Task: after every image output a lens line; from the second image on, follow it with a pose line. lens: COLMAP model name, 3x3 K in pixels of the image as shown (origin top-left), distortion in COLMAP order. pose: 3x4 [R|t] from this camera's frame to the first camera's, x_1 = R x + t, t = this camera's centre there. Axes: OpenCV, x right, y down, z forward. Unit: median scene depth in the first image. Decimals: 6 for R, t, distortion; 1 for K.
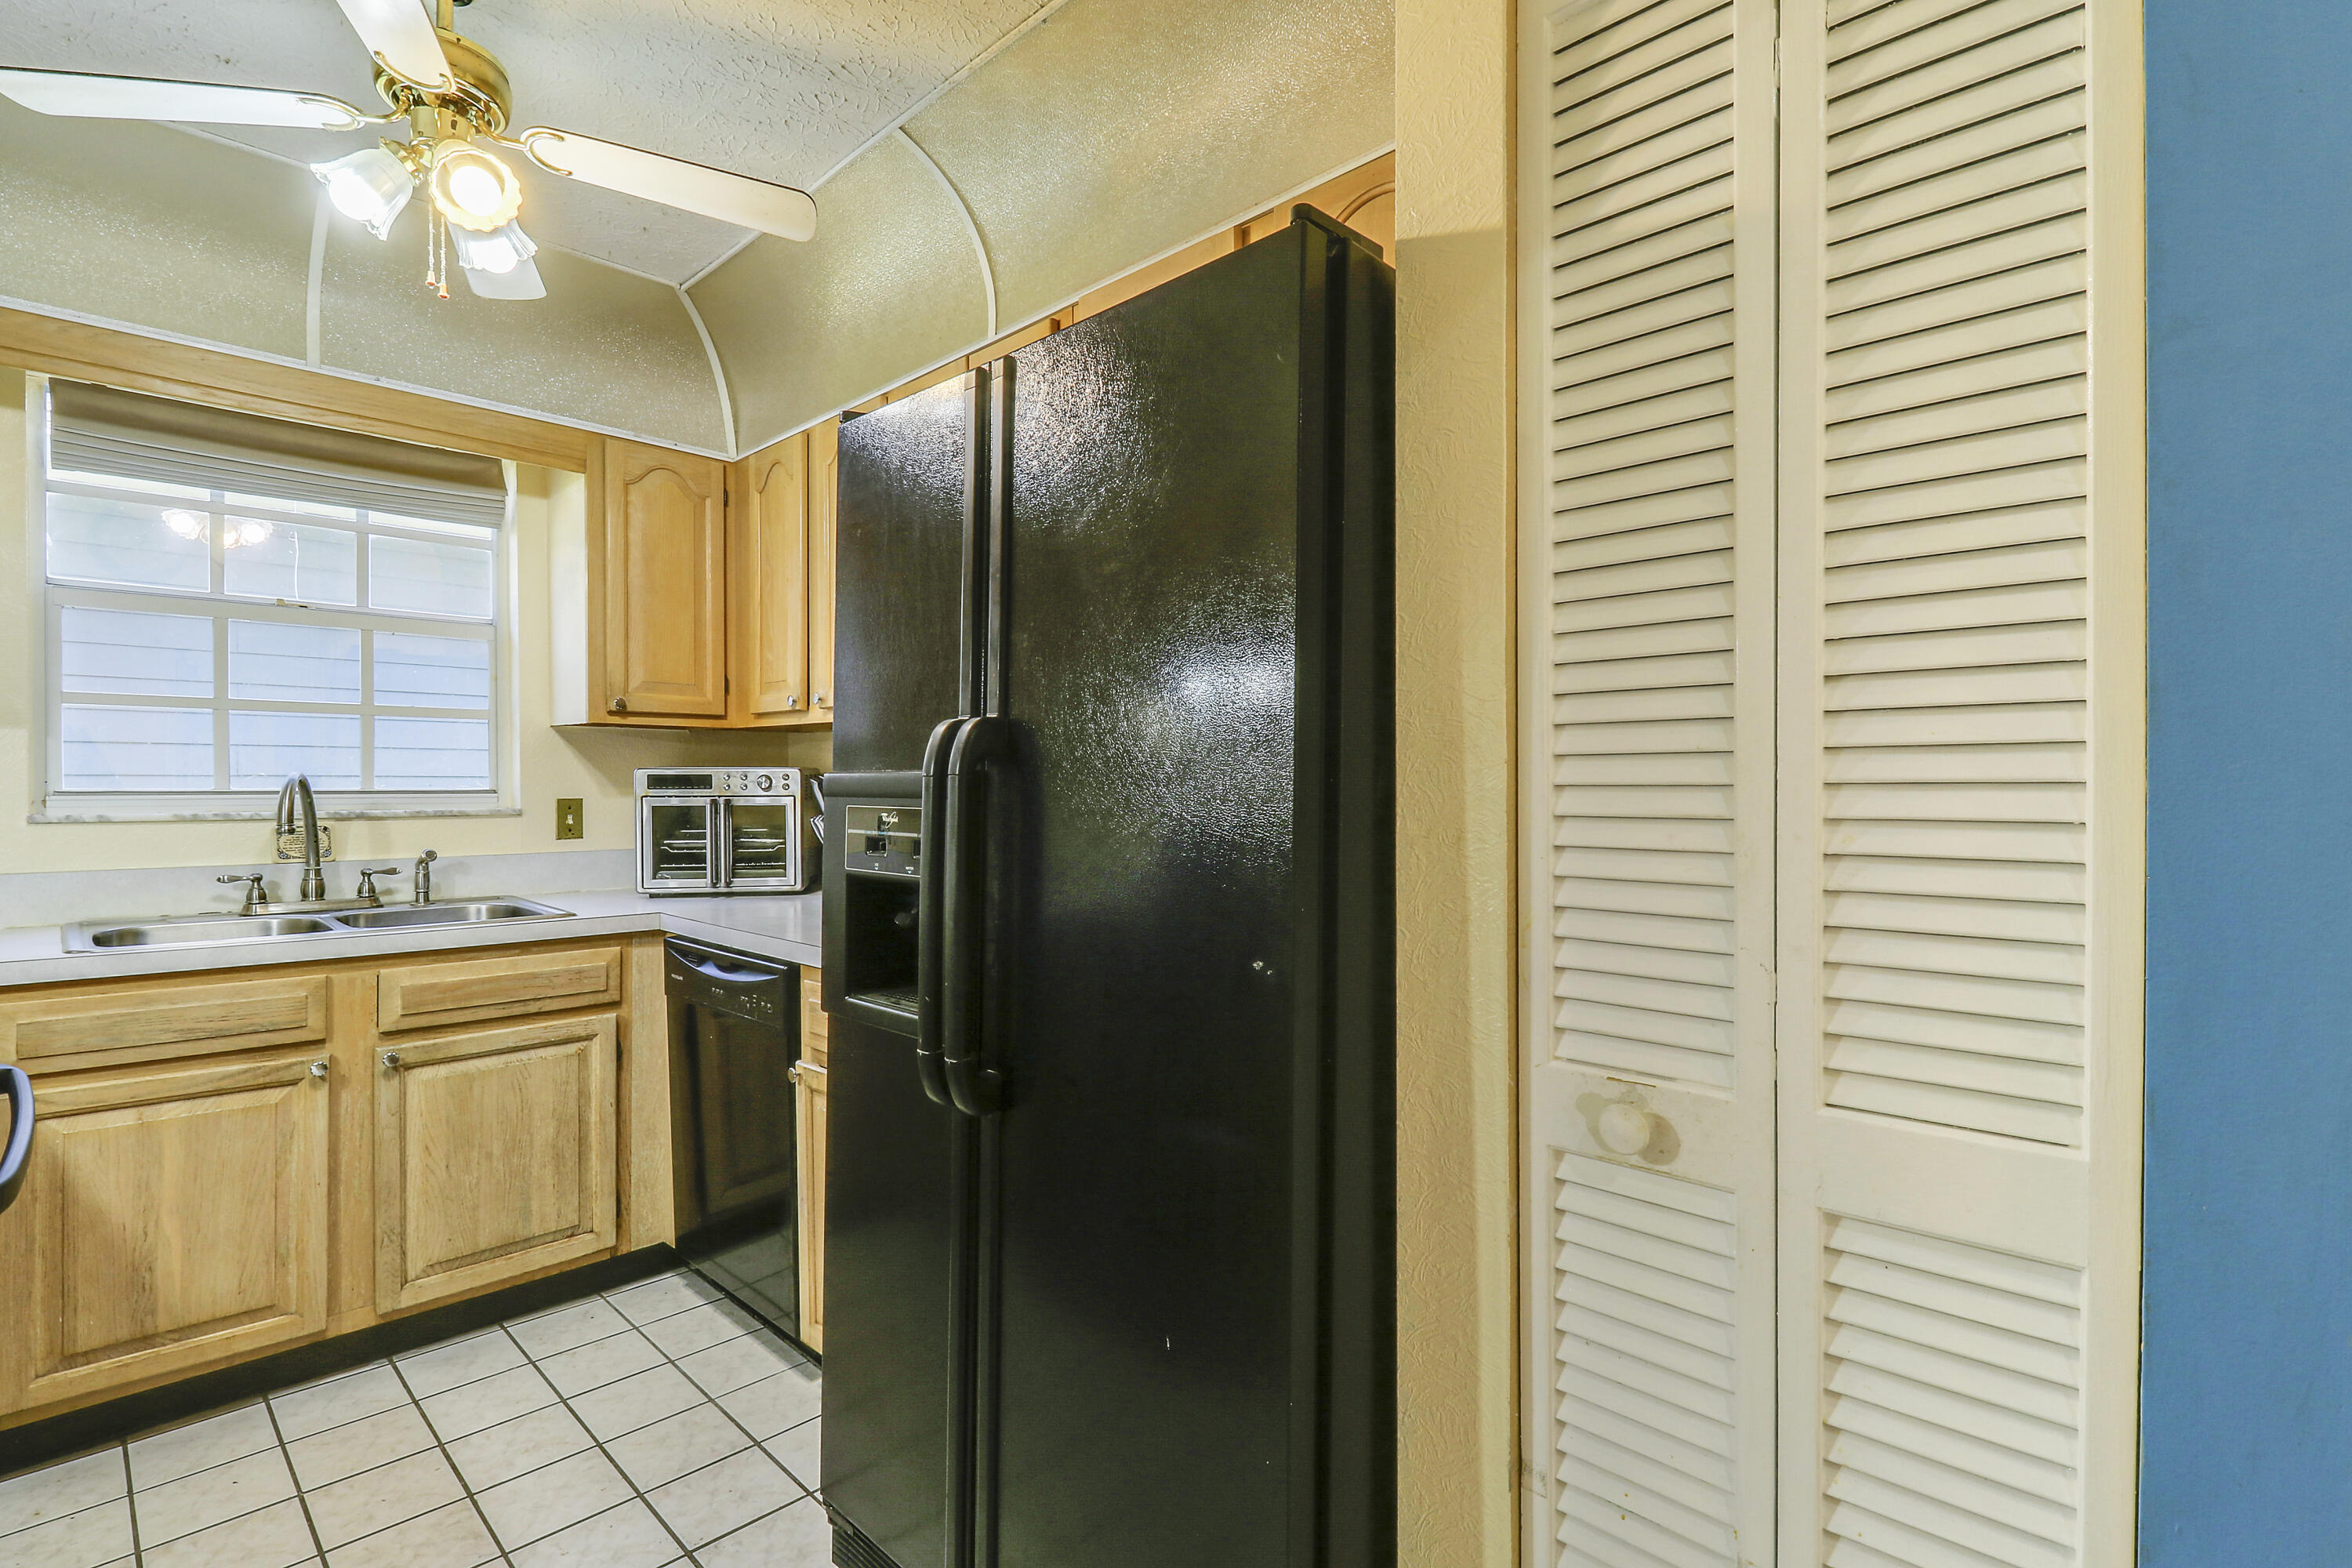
lens RADIAL K [[1097.6, 0, 1185.1], [0, 1097.6, 793.2], [0, 0, 1]] dist [0.008604, -0.005859]
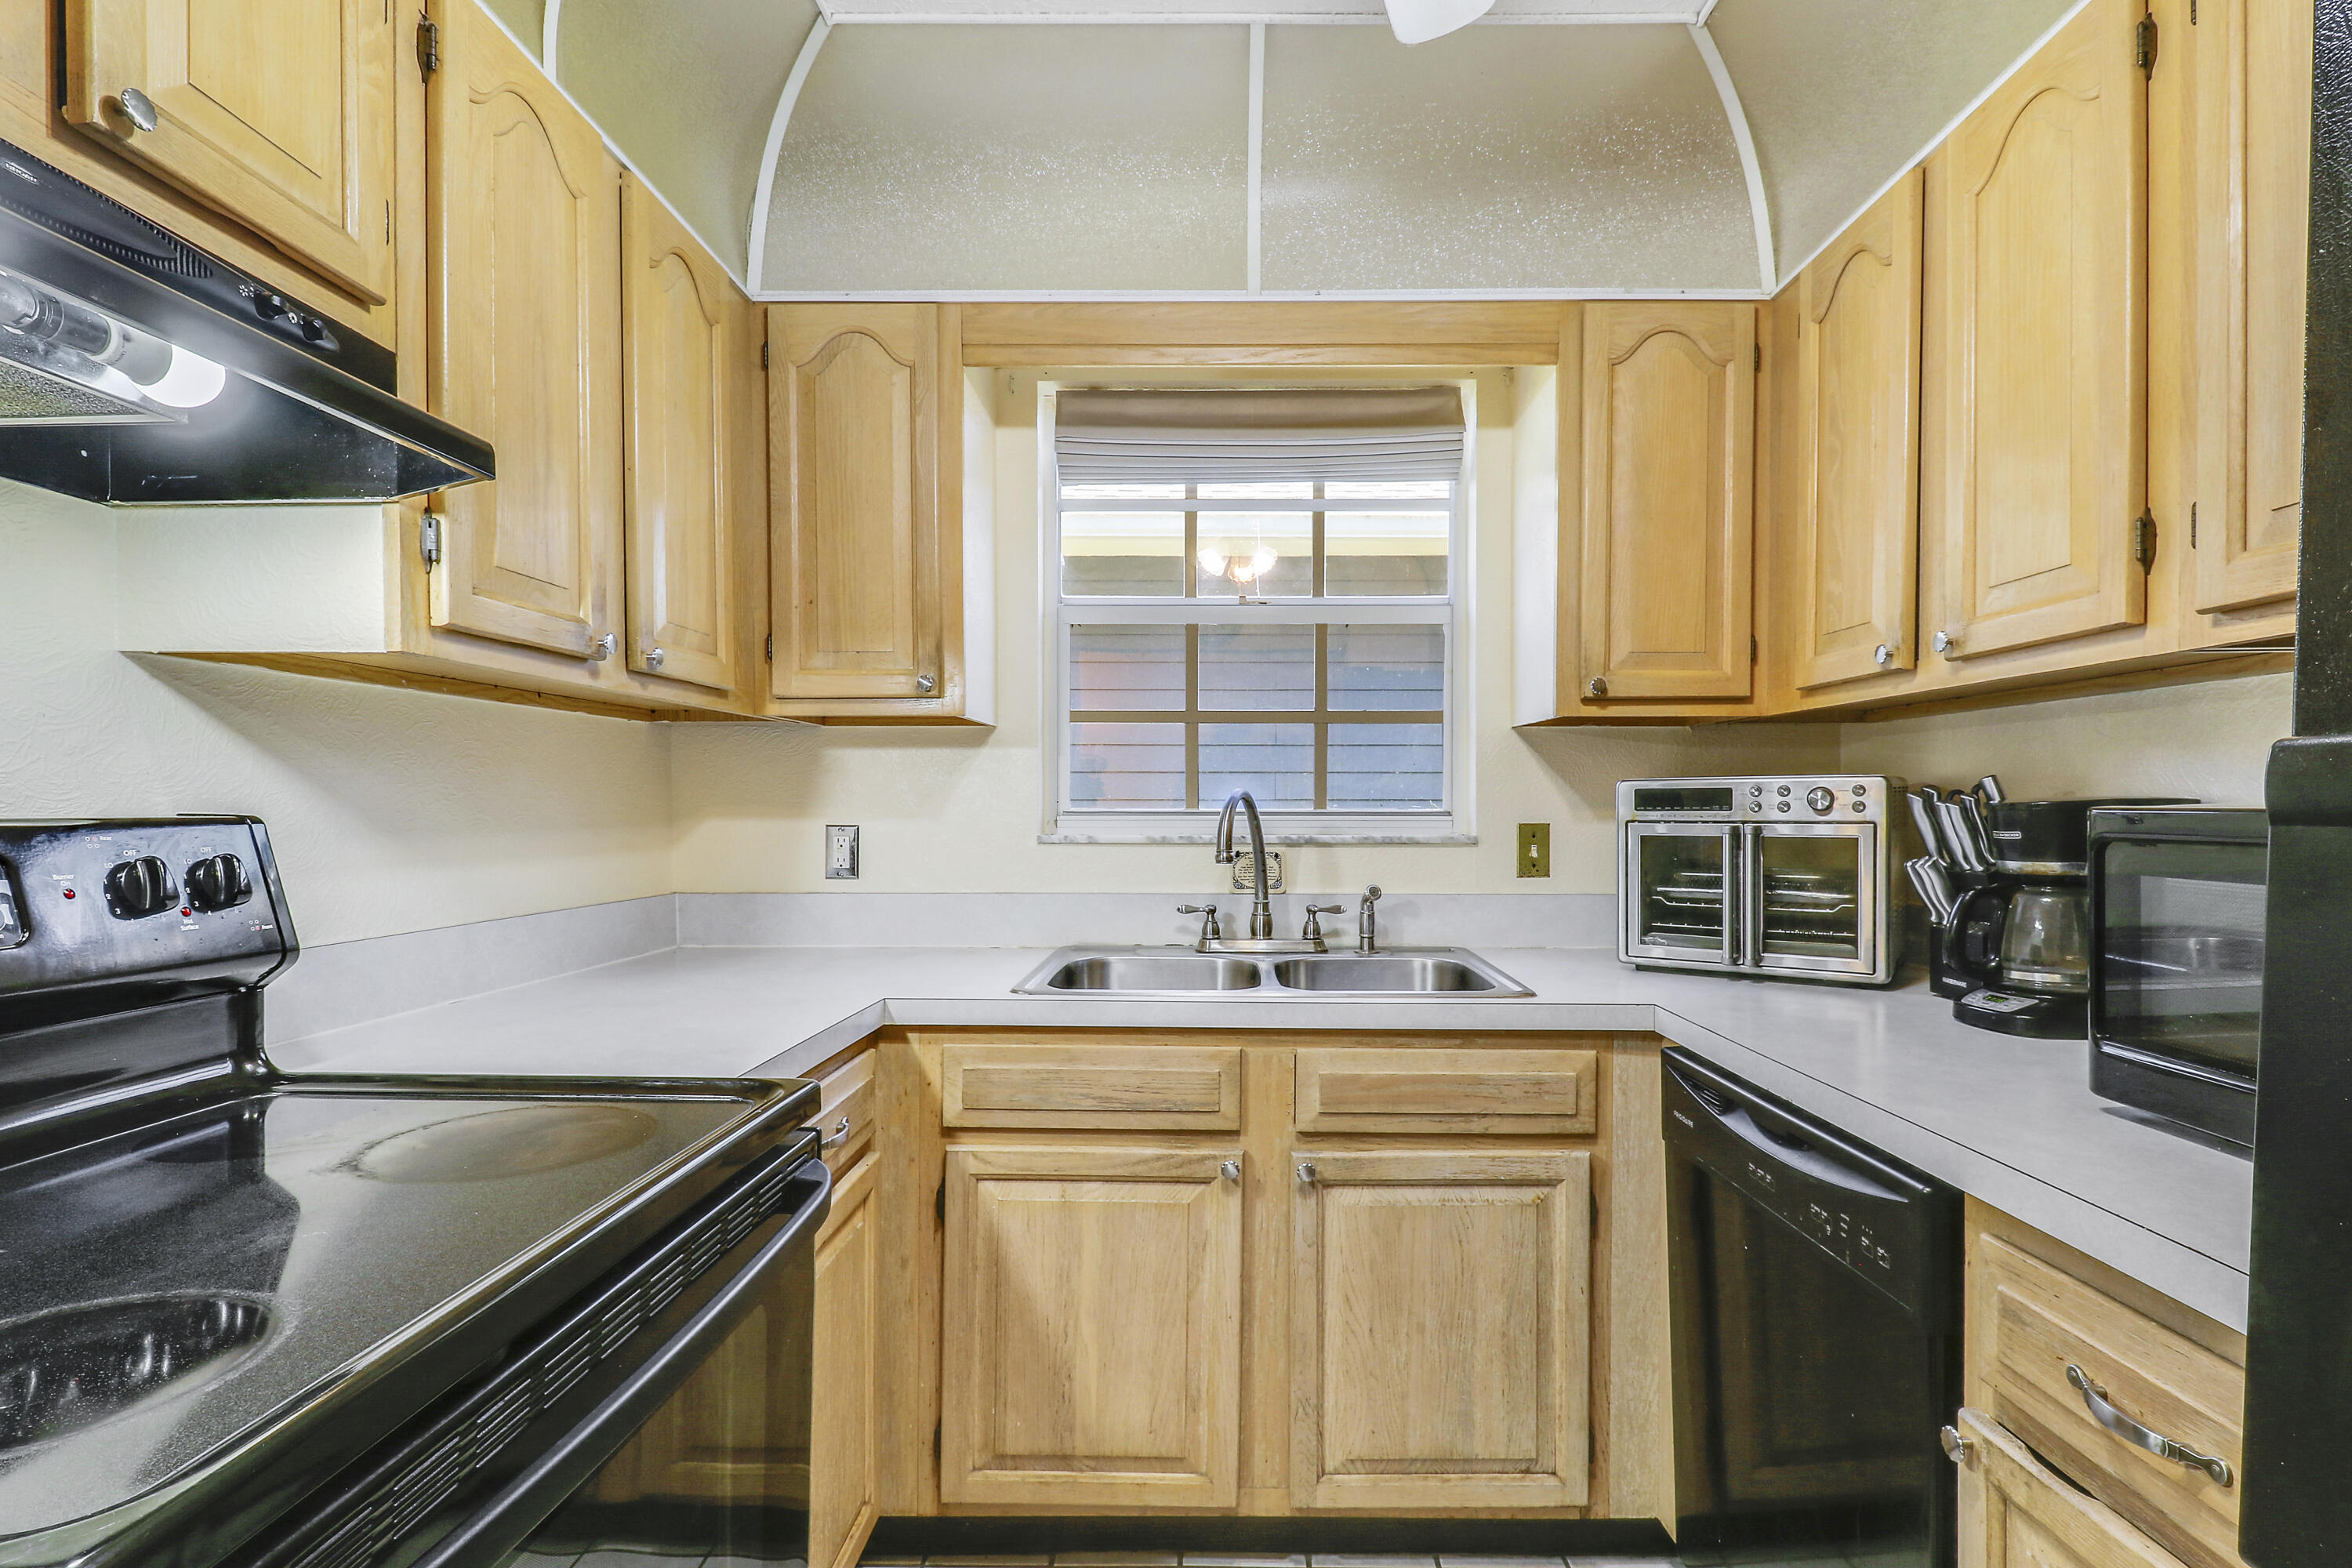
lens RADIAL K [[1097.6, 0, 1229.4], [0, 1097.6, 819.6], [0, 0, 1]] dist [0.008604, -0.005859]
pose [[0.698033, 0.007799, -0.716024, -0.206879], [-0.007796, 0.999964, 0.003292, 0.001954], [0.716024, 0.003284, 0.698068, 0.402202]]
